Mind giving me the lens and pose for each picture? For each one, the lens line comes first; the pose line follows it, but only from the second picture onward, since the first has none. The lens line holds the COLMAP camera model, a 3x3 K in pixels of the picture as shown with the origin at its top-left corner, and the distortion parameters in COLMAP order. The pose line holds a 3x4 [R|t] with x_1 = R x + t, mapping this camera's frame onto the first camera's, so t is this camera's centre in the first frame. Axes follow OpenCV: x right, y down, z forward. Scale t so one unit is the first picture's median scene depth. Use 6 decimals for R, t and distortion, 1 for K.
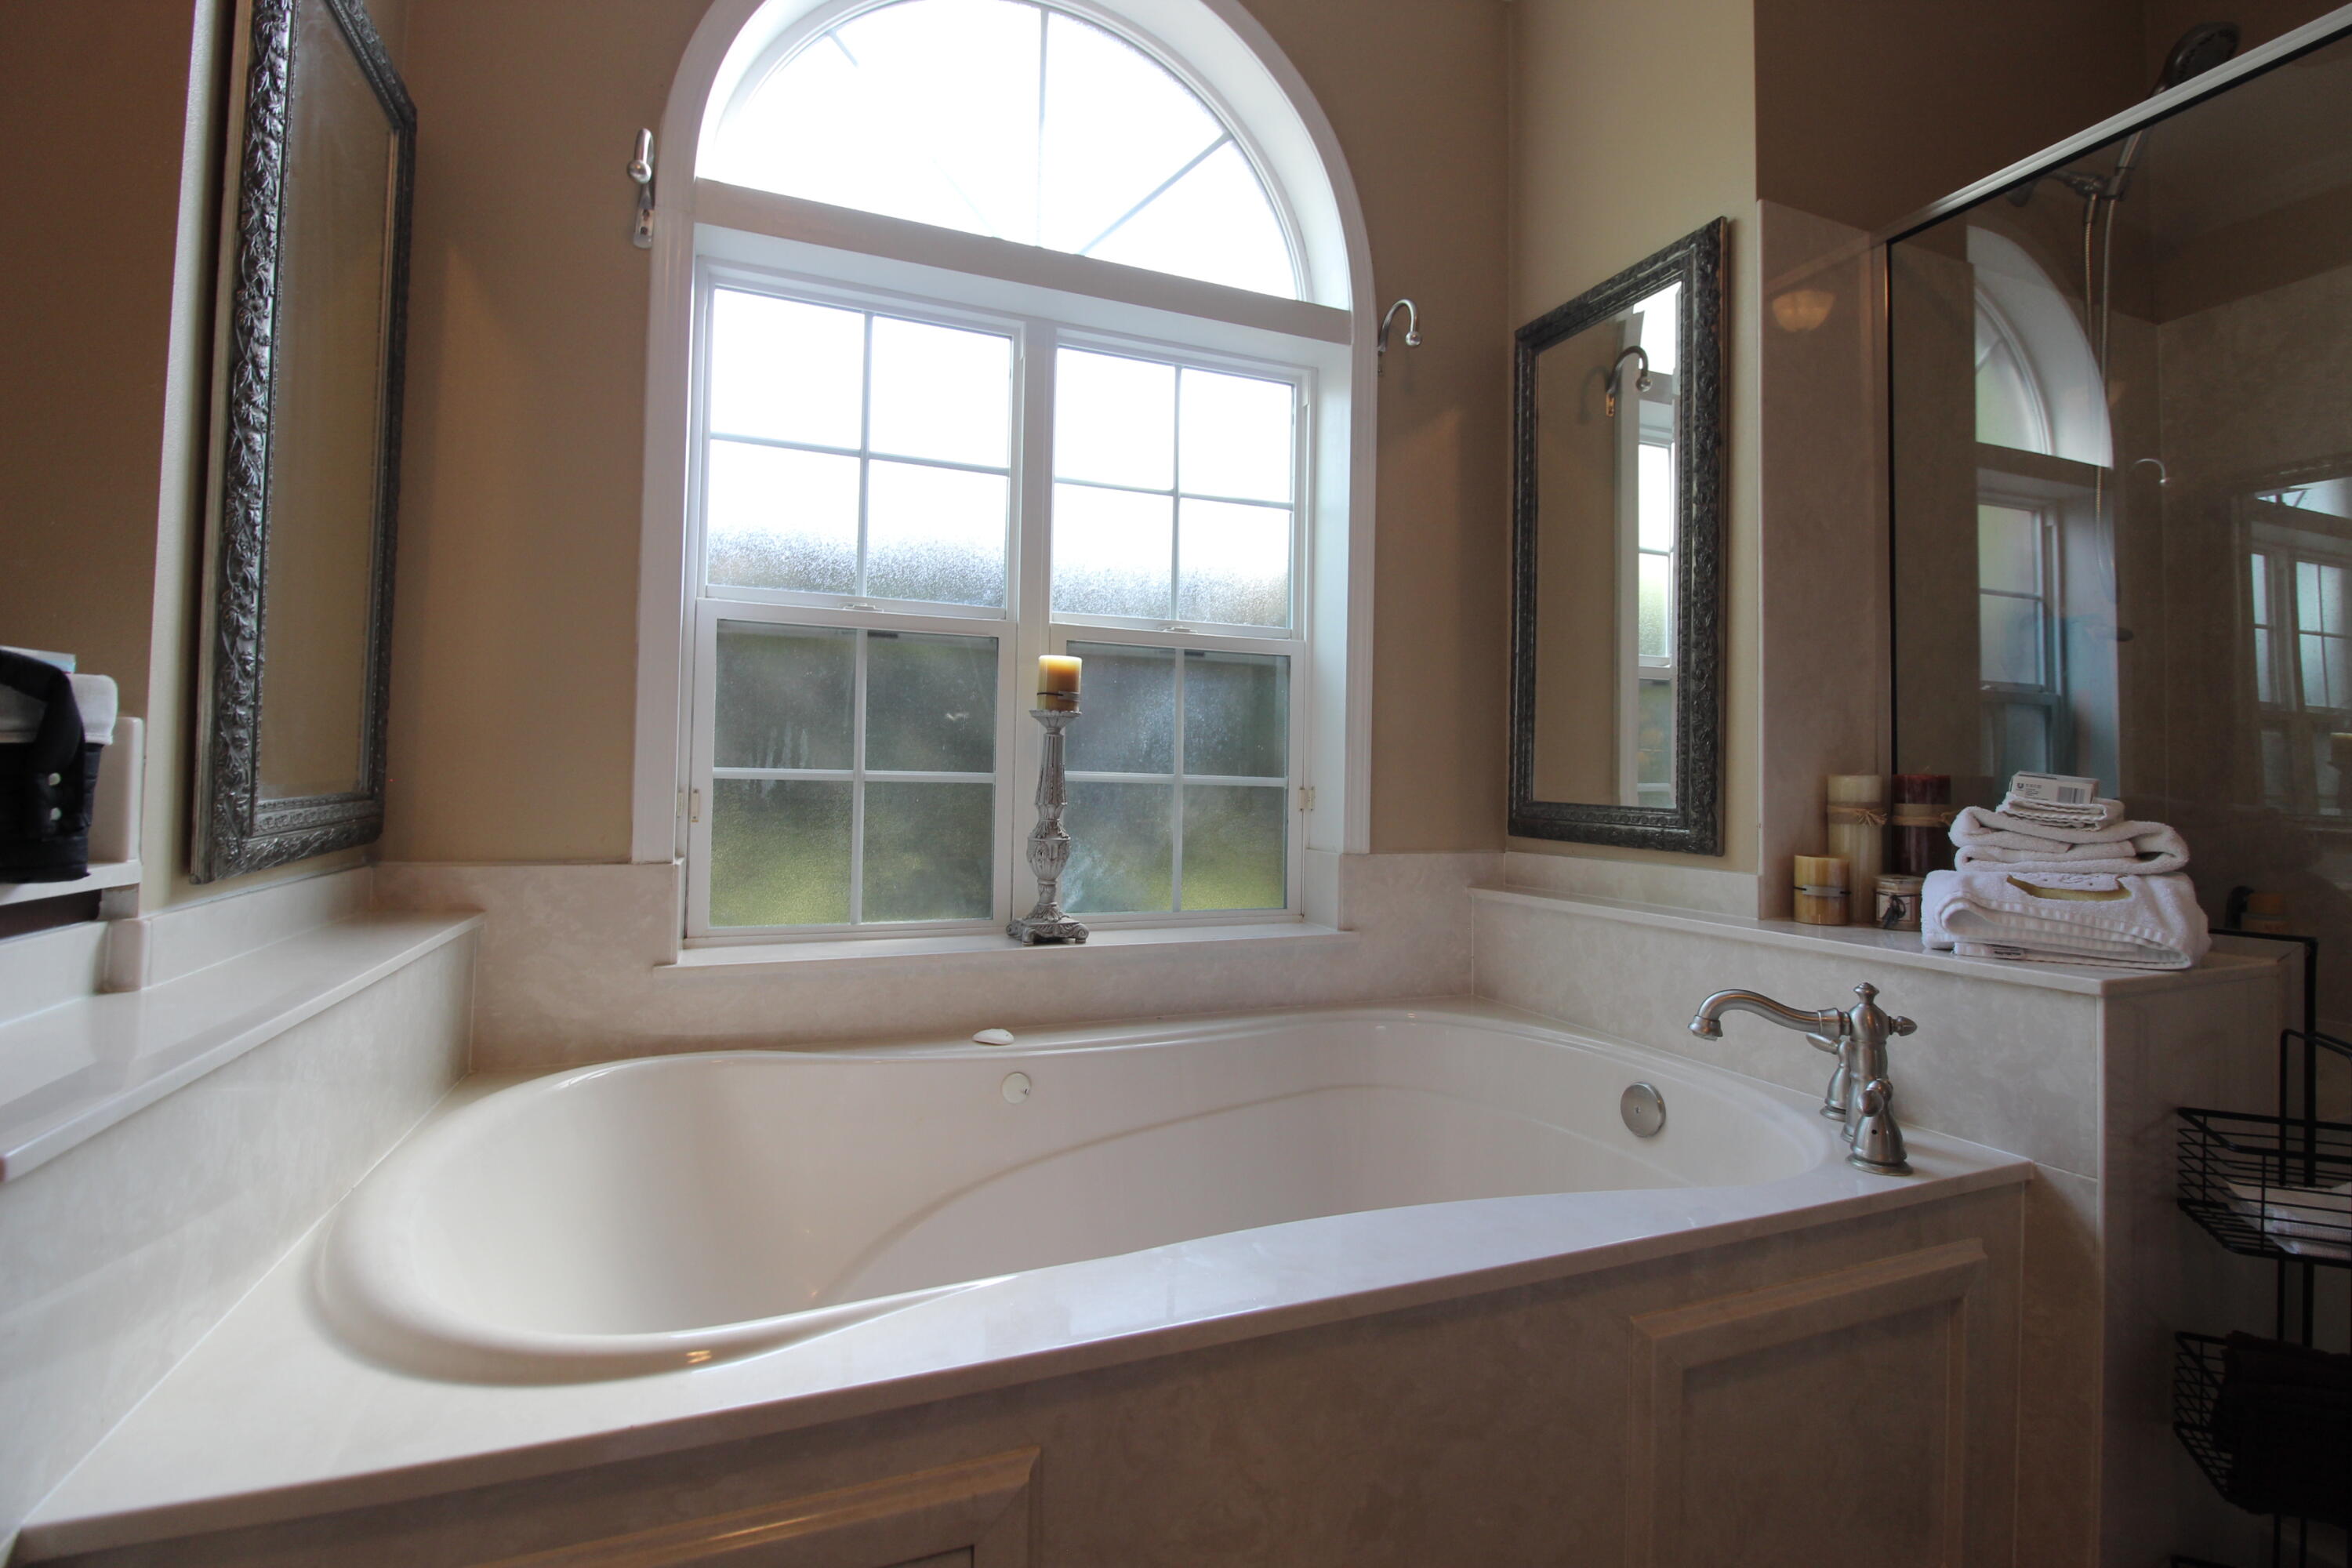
lens RADIAL K [[1076.9, 0, 1185.8], [0, 1076.9, 752.9], [0, 0, 1]] dist [-0.008043, -0.005046]
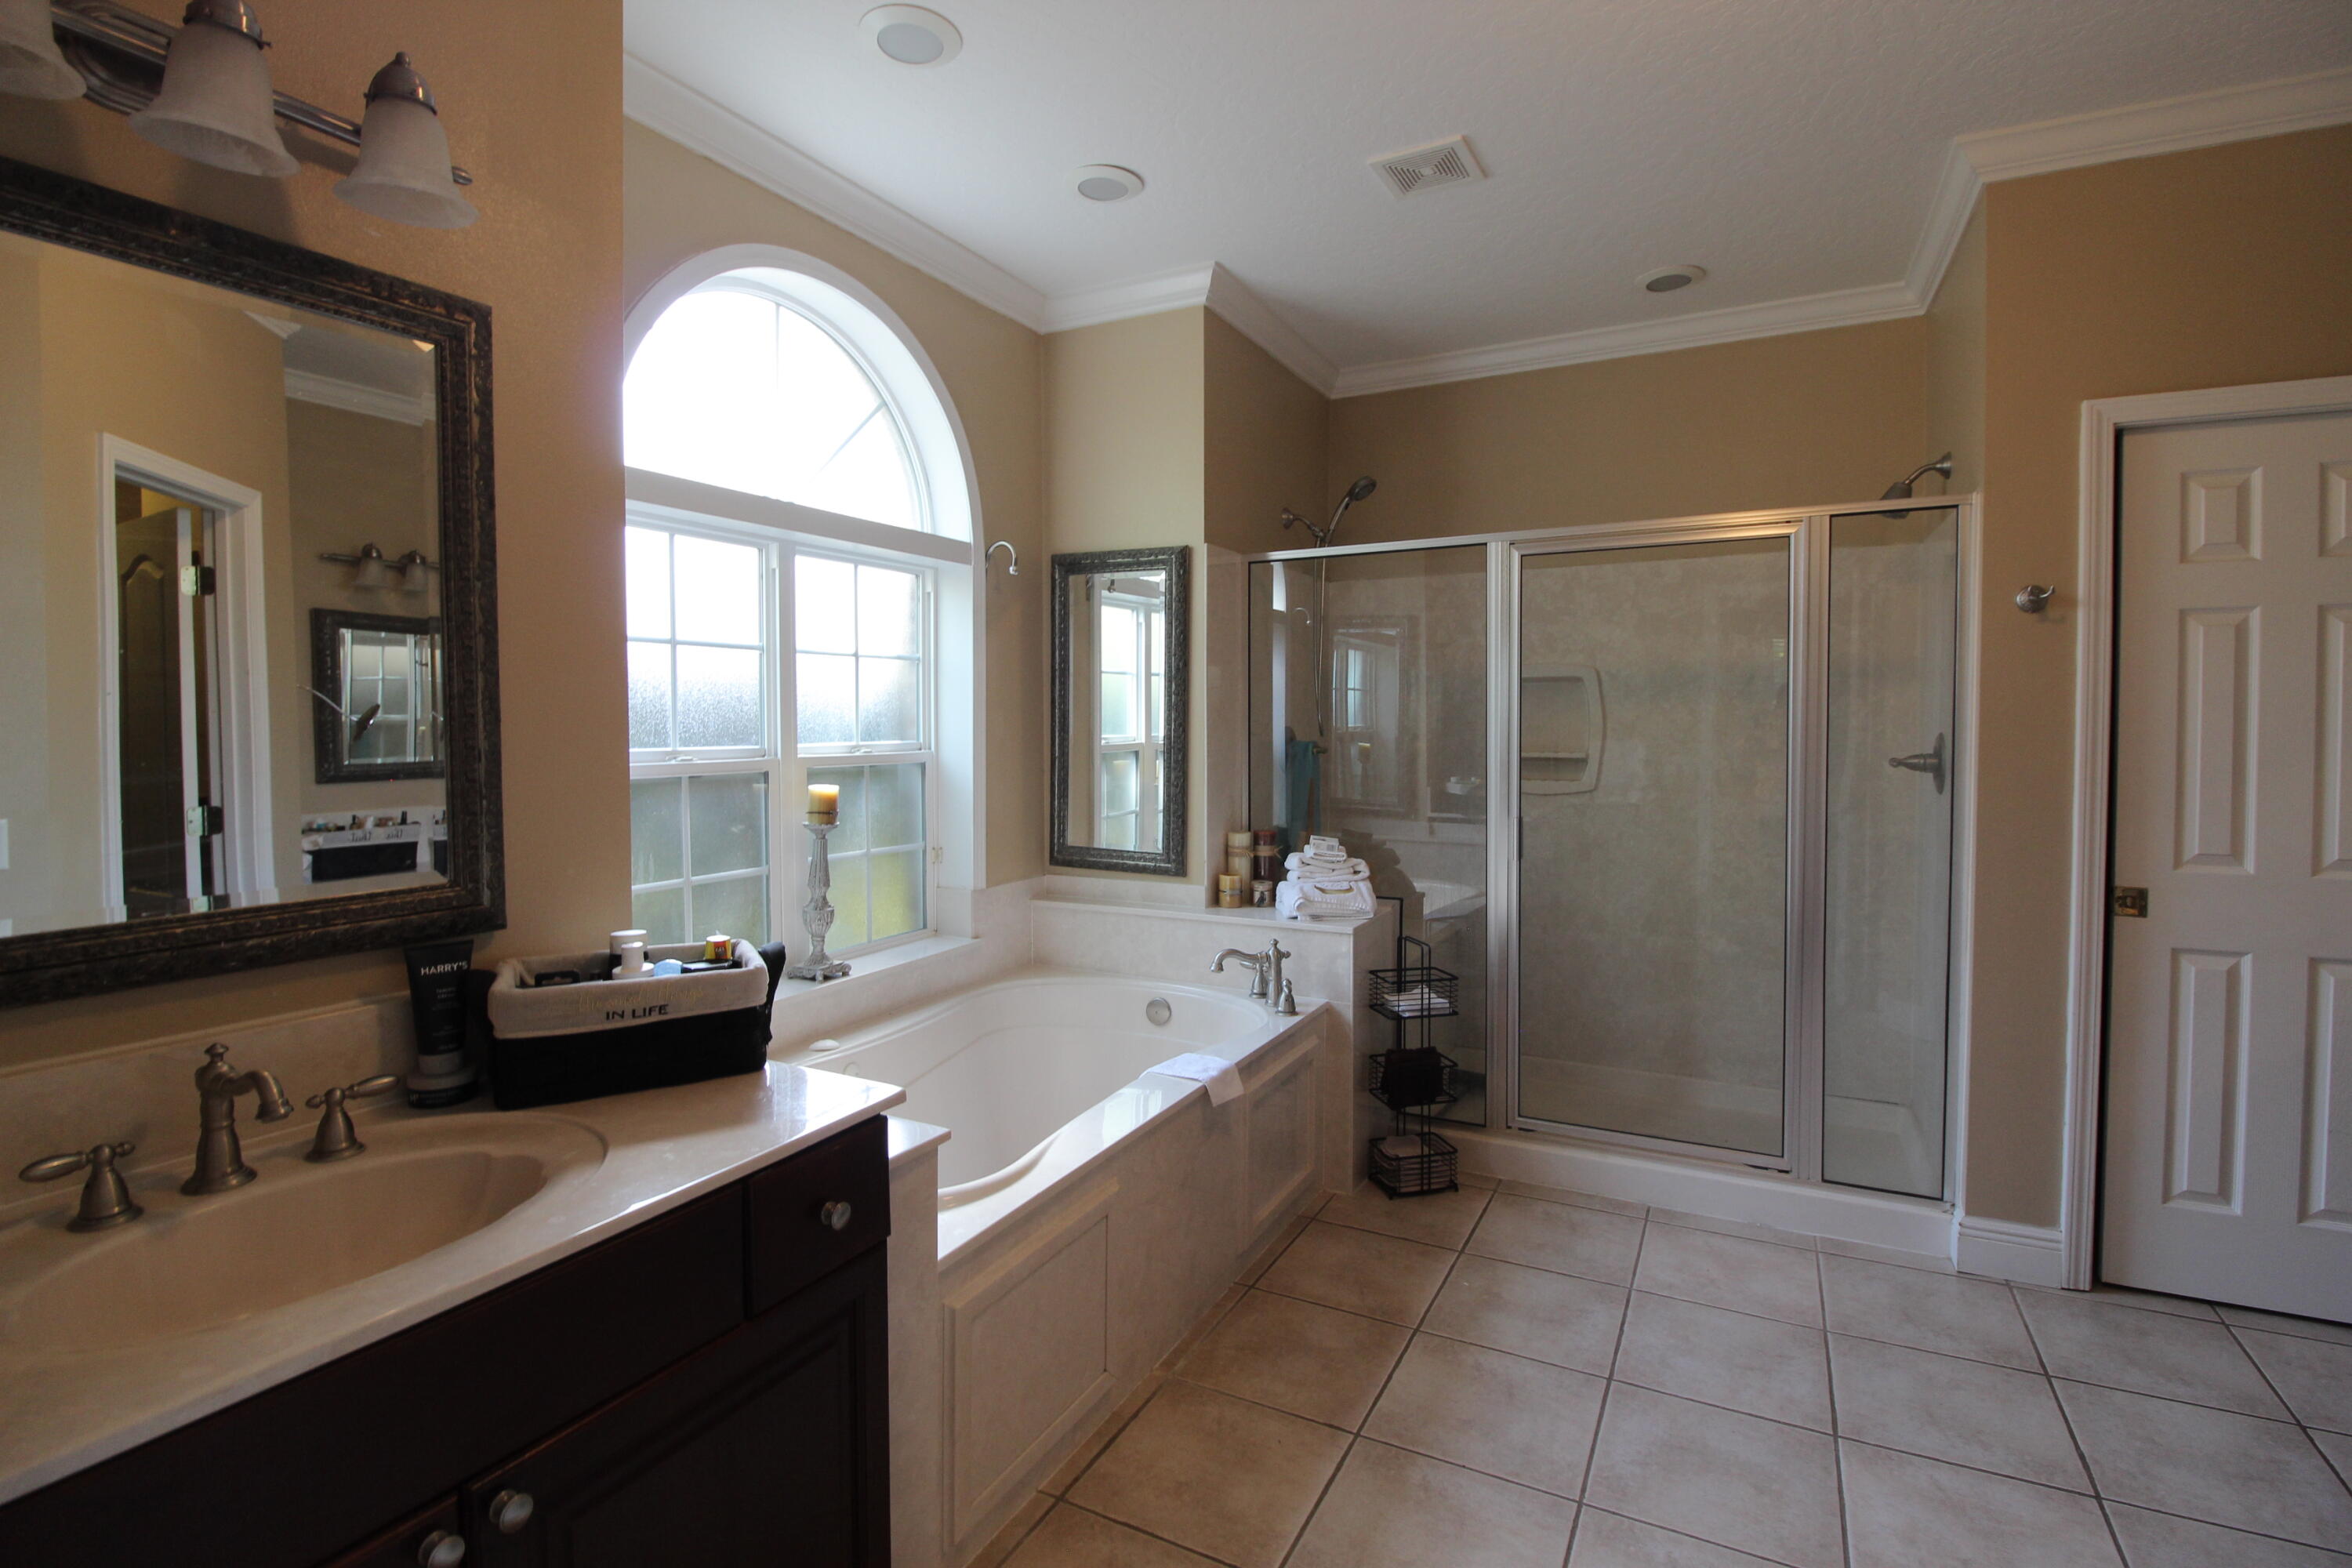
lens RADIAL K [[1076.9, 0, 1179.1], [0, 1076.9, 765.6], [0, 0, 1]] dist [-0.008043, -0.005046]
pose [[0.766300, -0.043001, 0.641042, -0.763443], [-0.002614, 0.997541, 0.070040, -0.245481], [-0.642477, -0.055347, 0.764303, -0.482052]]
